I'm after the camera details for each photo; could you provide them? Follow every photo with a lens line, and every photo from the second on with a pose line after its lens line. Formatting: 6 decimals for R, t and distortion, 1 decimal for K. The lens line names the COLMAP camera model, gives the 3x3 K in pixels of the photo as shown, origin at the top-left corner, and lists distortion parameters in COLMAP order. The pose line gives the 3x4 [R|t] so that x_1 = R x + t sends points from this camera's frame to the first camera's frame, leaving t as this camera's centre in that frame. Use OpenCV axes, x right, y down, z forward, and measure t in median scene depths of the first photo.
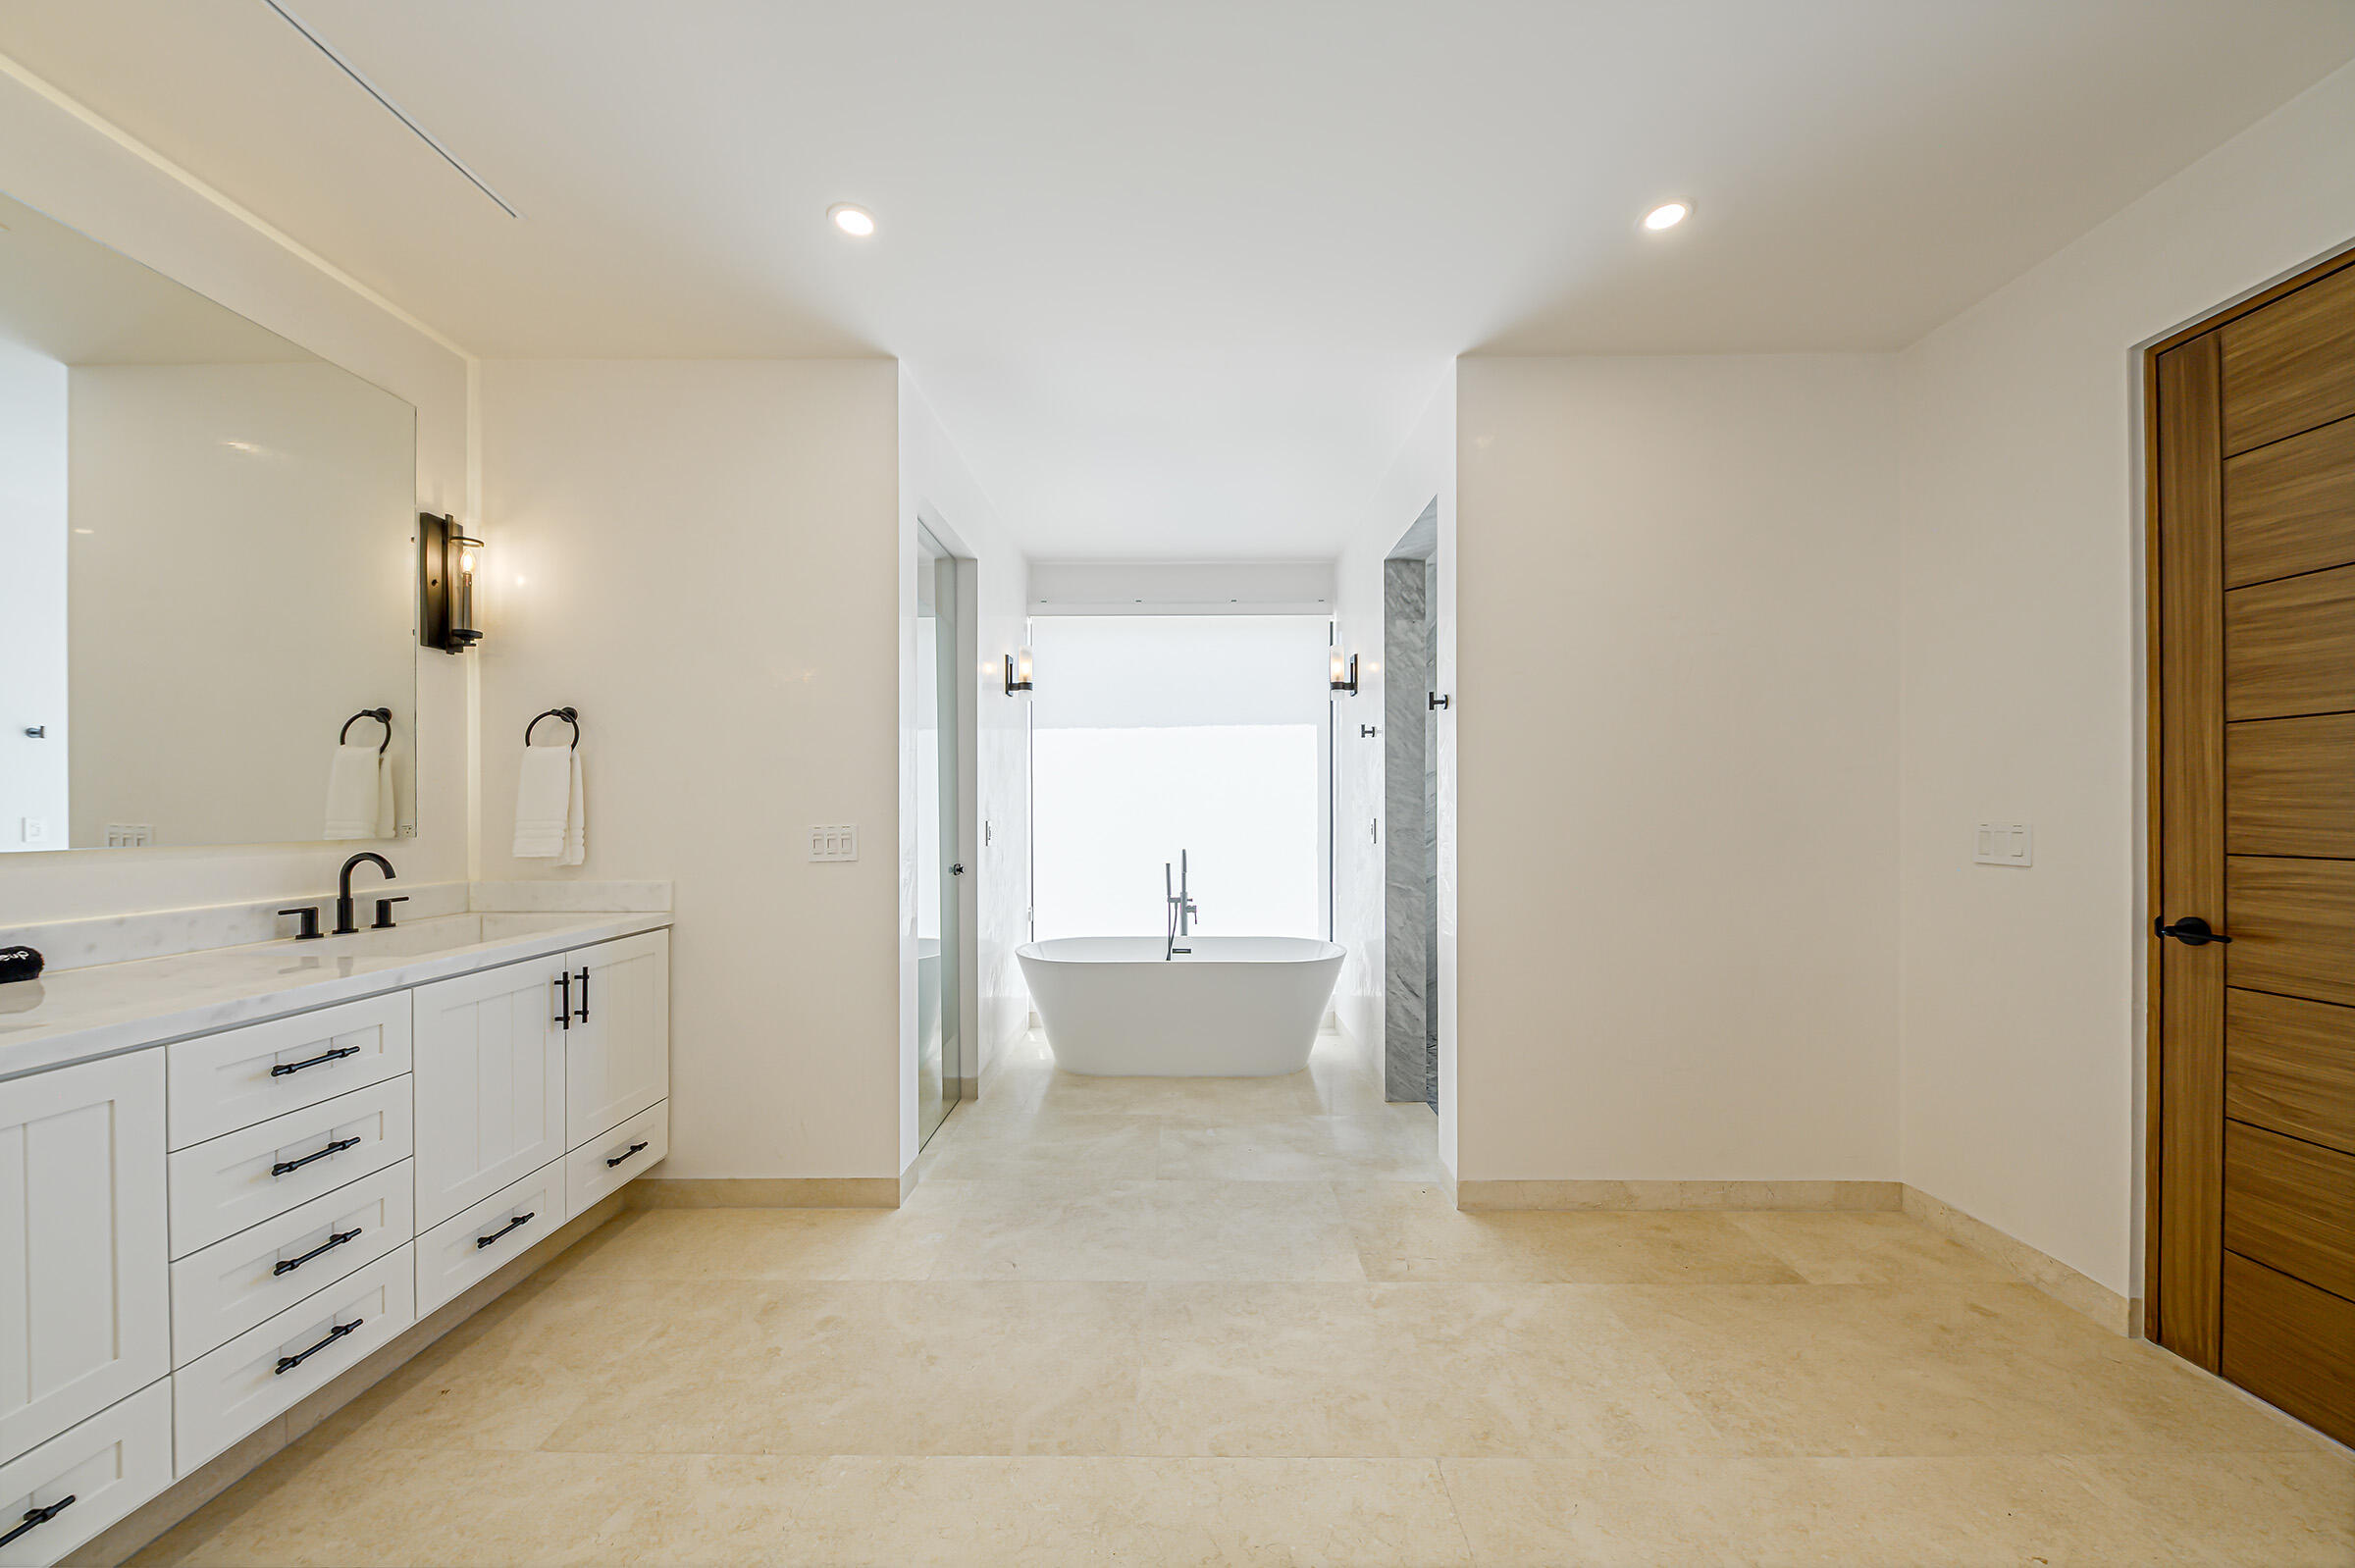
lens RADIAL K [[807.0, 0, 1182.5], [0, 807.0, 806.6], [0, 0, 1]] dist [0.015957, -0.008990]
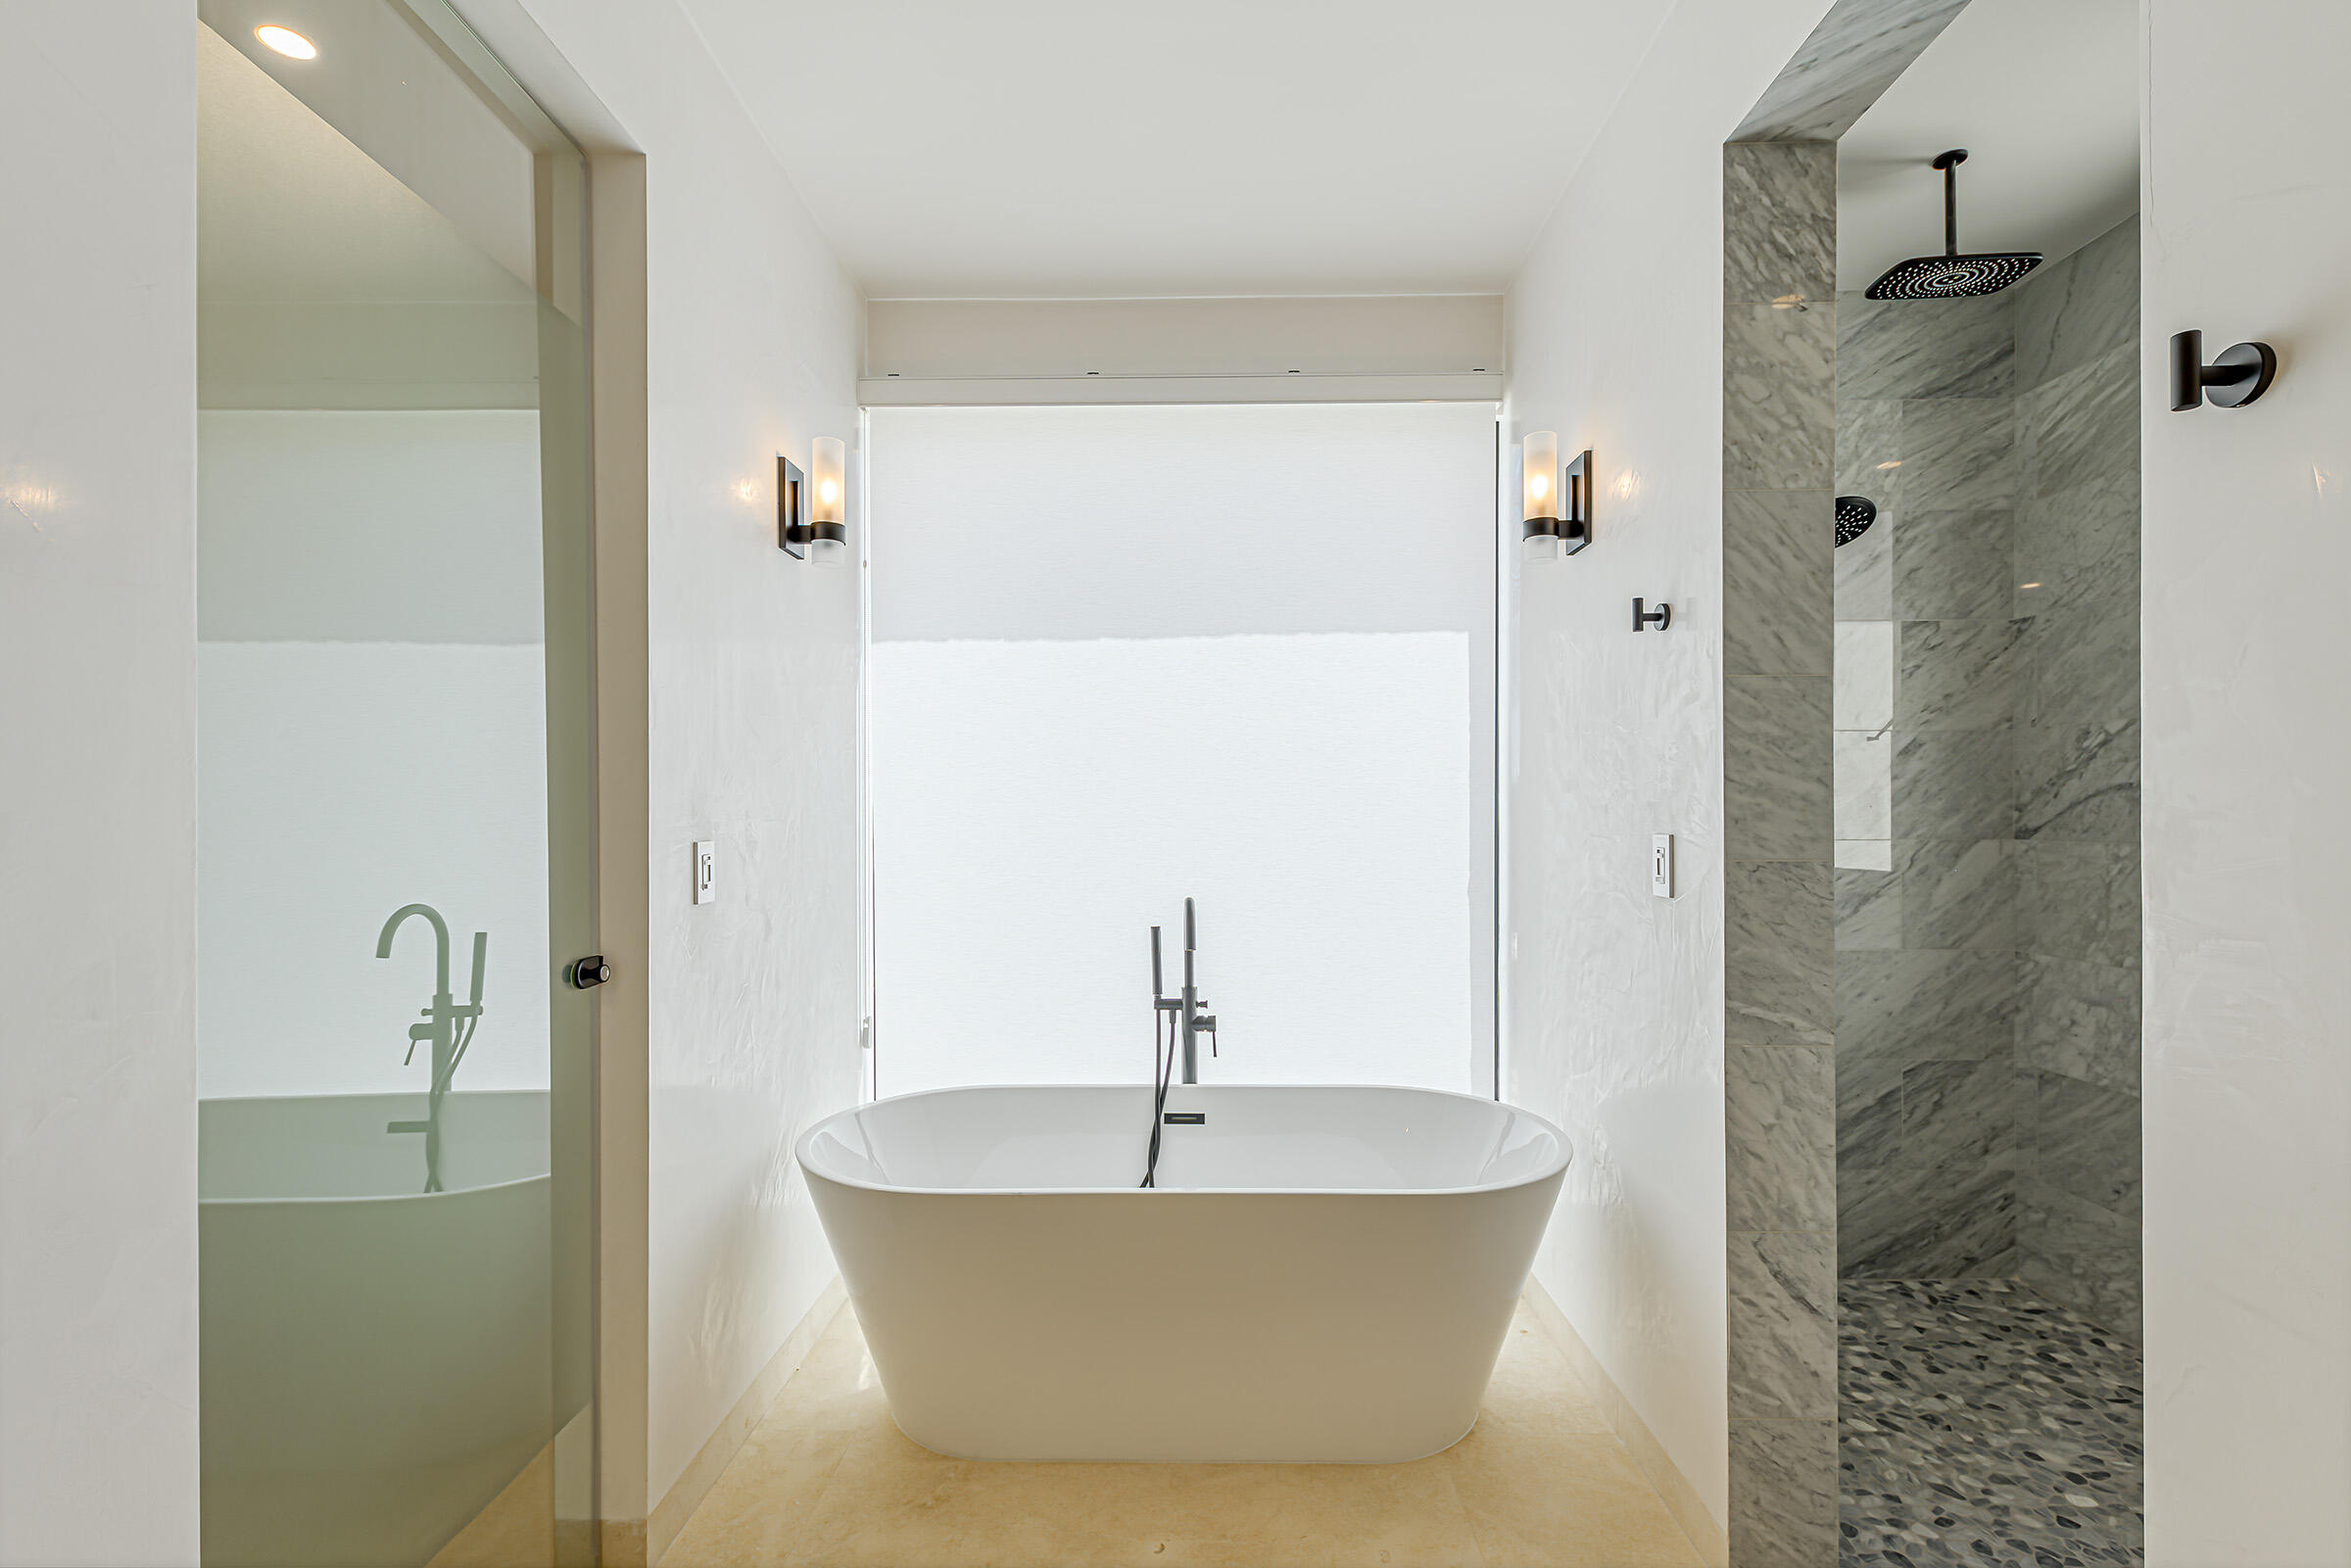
lens RADIAL K [[1046.5, 0, 1171.6], [0, 1046.5, 803.3], [0, 0, 1]] dist [-0.000983, -0.000116]
pose [[0.999875, -0.001588, -0.015745, 0.001643], [0.001506, 0.999985, -0.005175, 0.001958], [0.015753, 0.005151, 0.999863, 0.514890]]
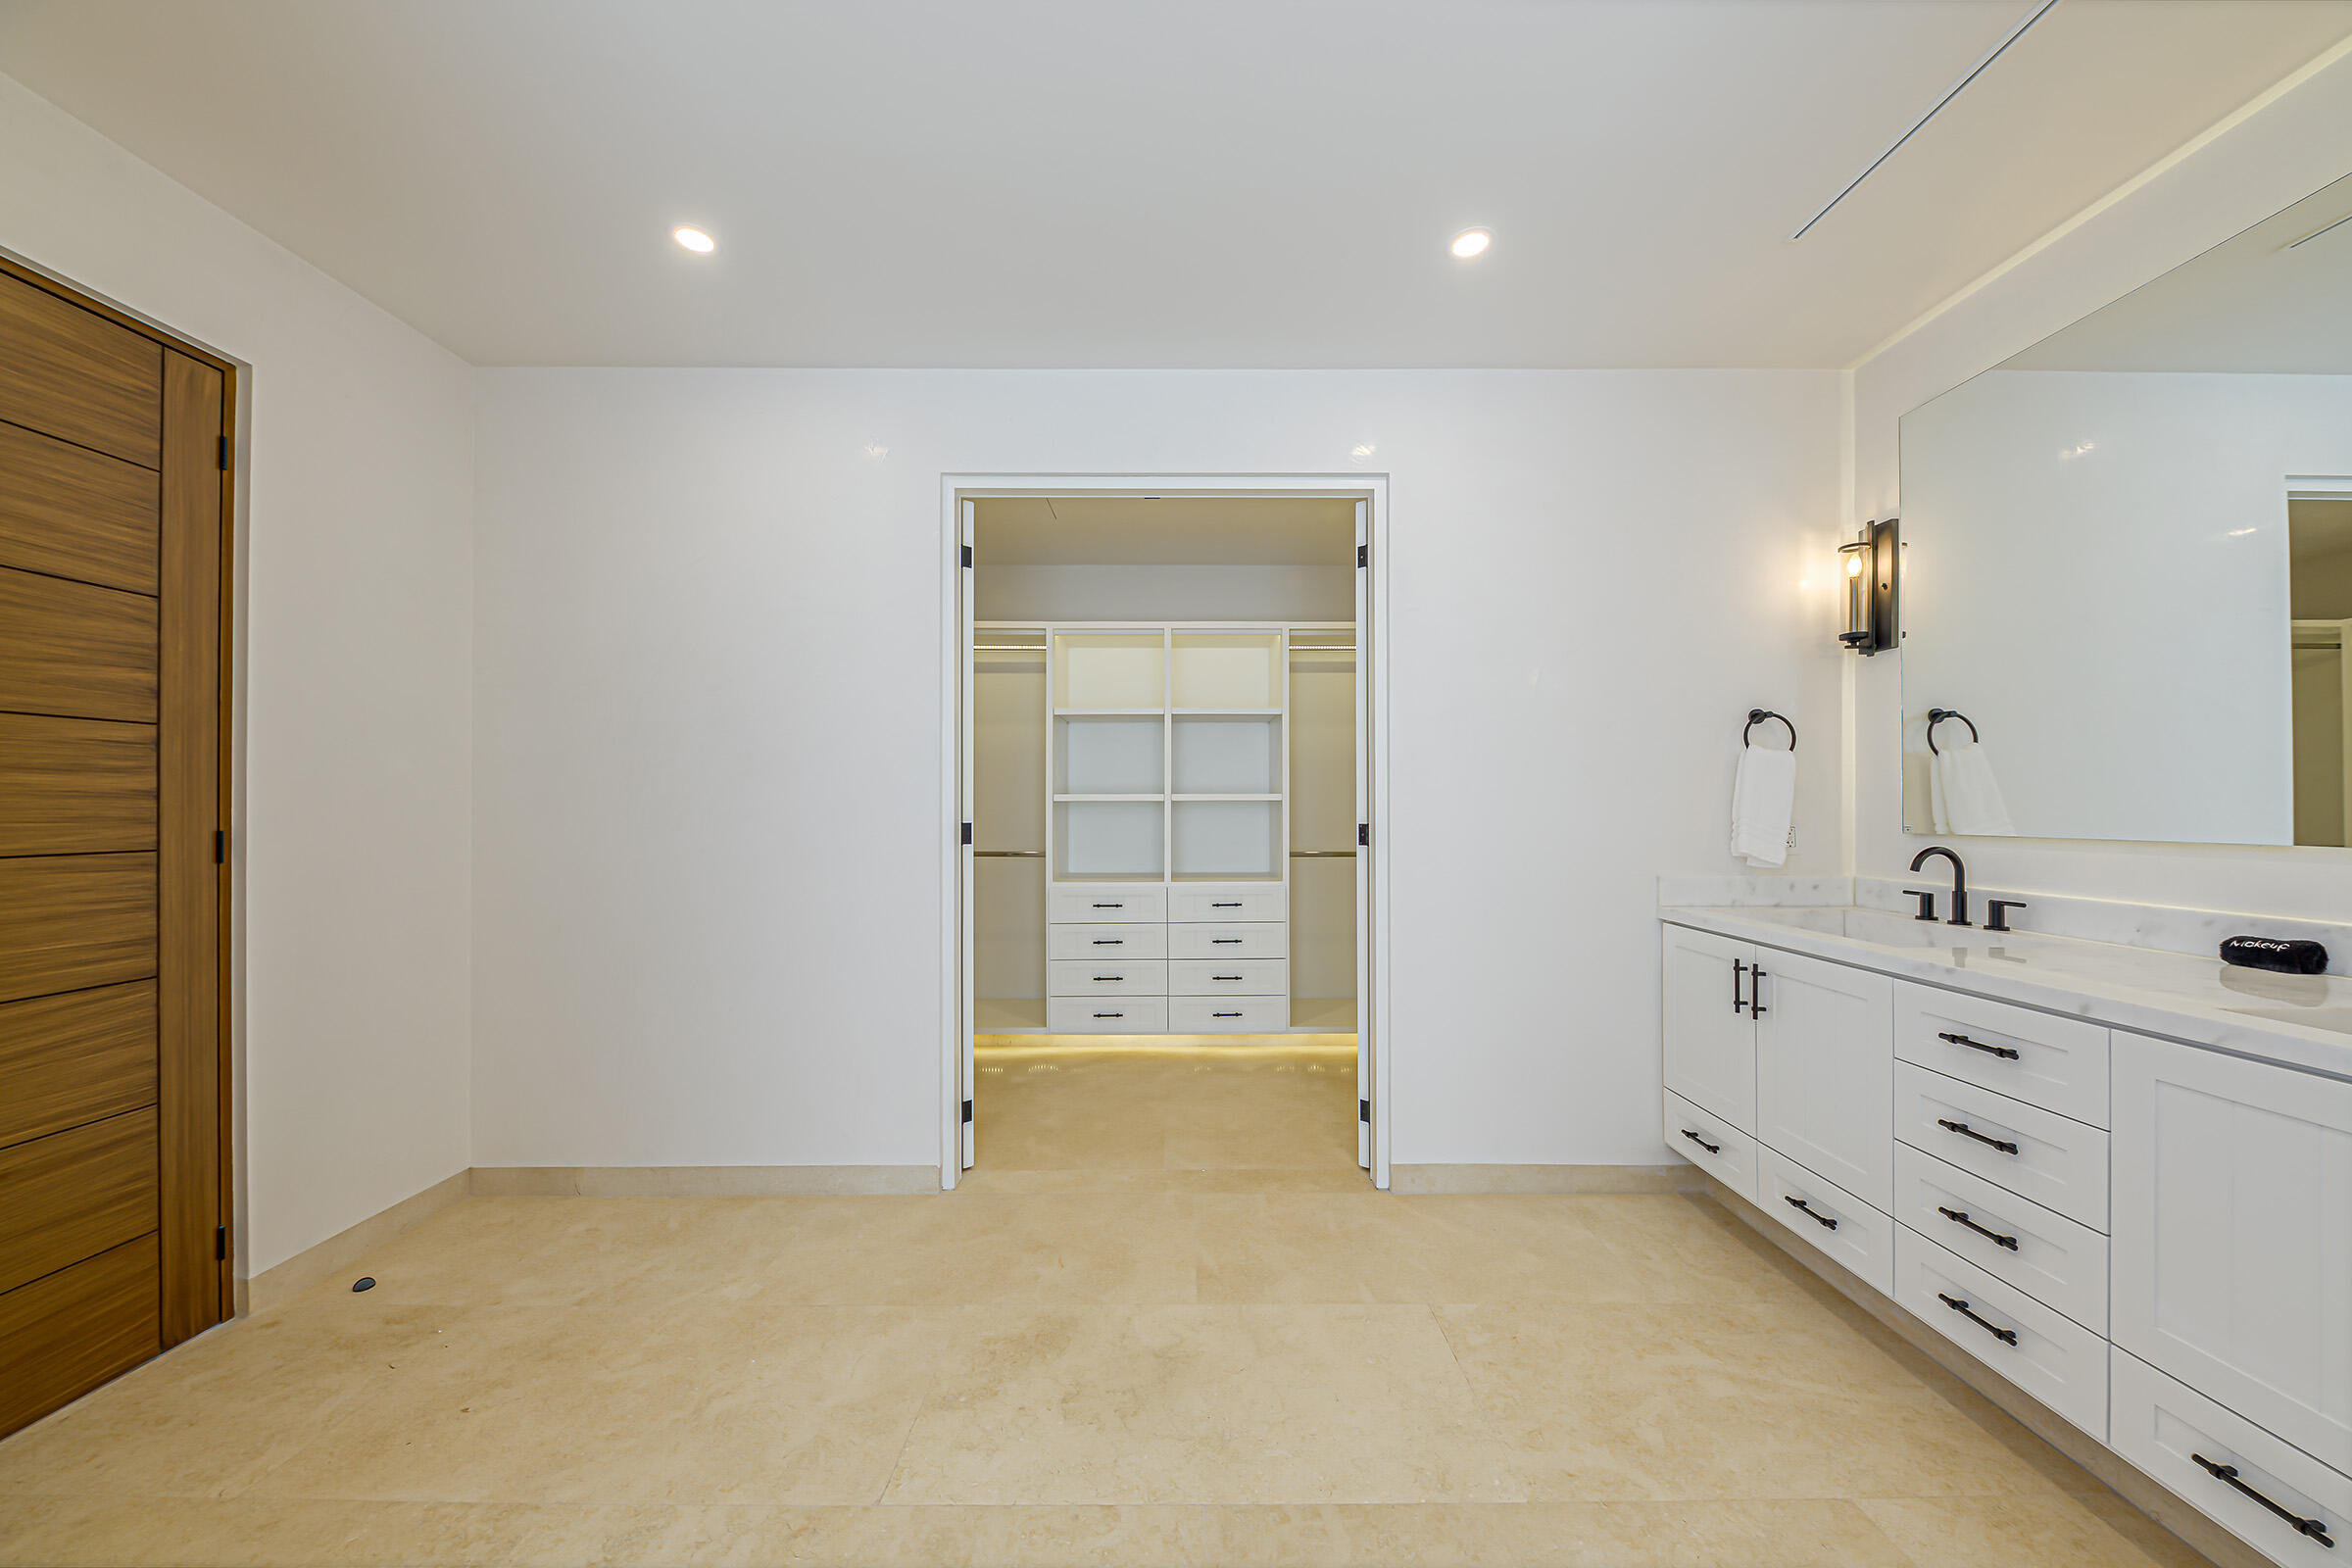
lens RADIAL K [[805.9, 0, 1181.0], [0, 805.9, 806.6], [0, 0, 1]] dist [0.015957, -0.008990]
pose [[-0.999924, 0.002419, -0.012101, -0.011692], [0.002500, 0.999974, -0.006722, 0.004196], [0.012084, -0.006752, -0.999904, 0.868457]]
